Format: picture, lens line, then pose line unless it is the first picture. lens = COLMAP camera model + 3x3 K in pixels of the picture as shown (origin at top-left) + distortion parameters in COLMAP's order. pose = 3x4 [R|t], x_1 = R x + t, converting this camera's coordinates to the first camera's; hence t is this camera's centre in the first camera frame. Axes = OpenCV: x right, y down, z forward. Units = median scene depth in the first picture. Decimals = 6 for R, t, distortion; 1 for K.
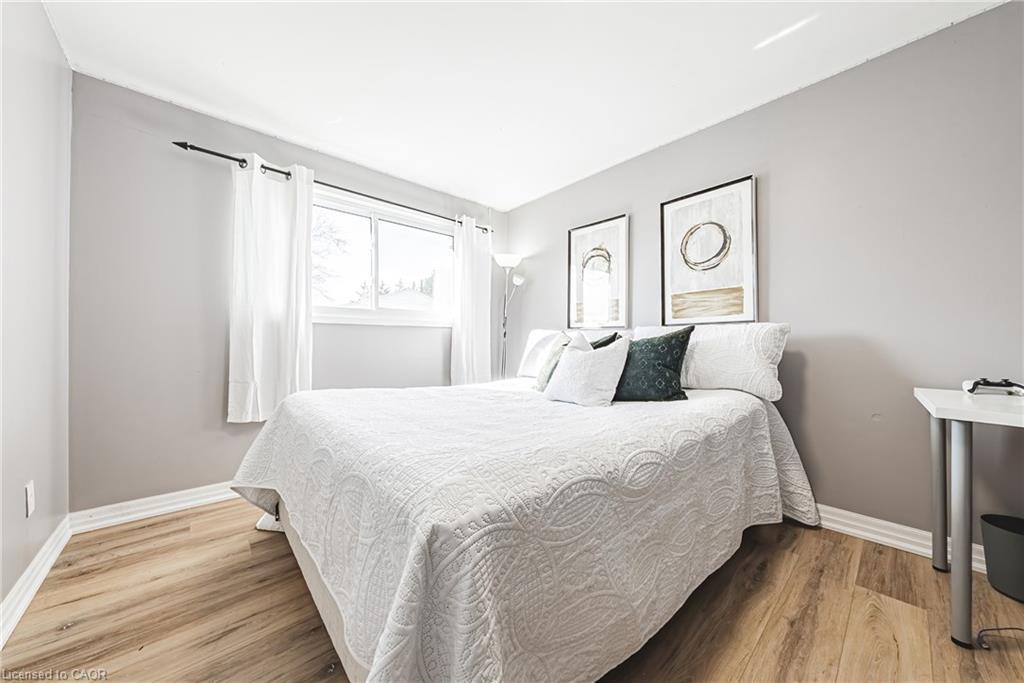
lens RADIAL K [[348.1, 0, 513.1], [0, 348.1, 337.2], [0, 0, 1]] dist [-0.000216, -0.000058]
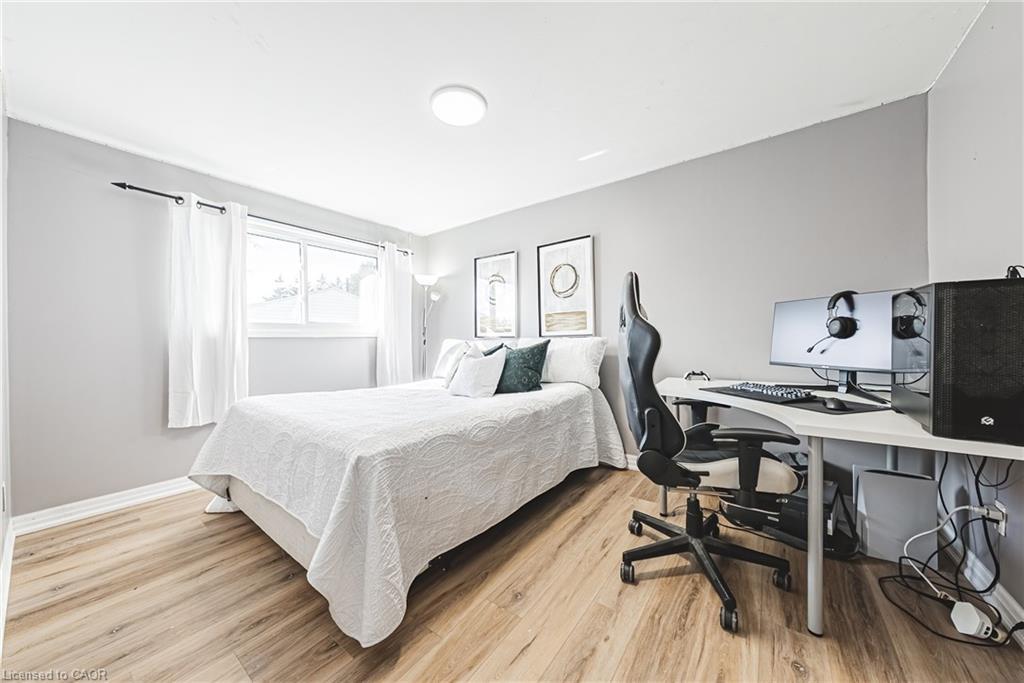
lens RADIAL K [[348.1, 0, 513.1], [0, 348.1, 337.2], [0, 0, 1]] dist [-0.000216, -0.000058]
pose [[0.982991, -0.014960, 0.183044, 0.098460], [0.013393, 0.999862, 0.009793, -0.056326], [-0.183166, -0.007175, 0.983056, -0.384825]]
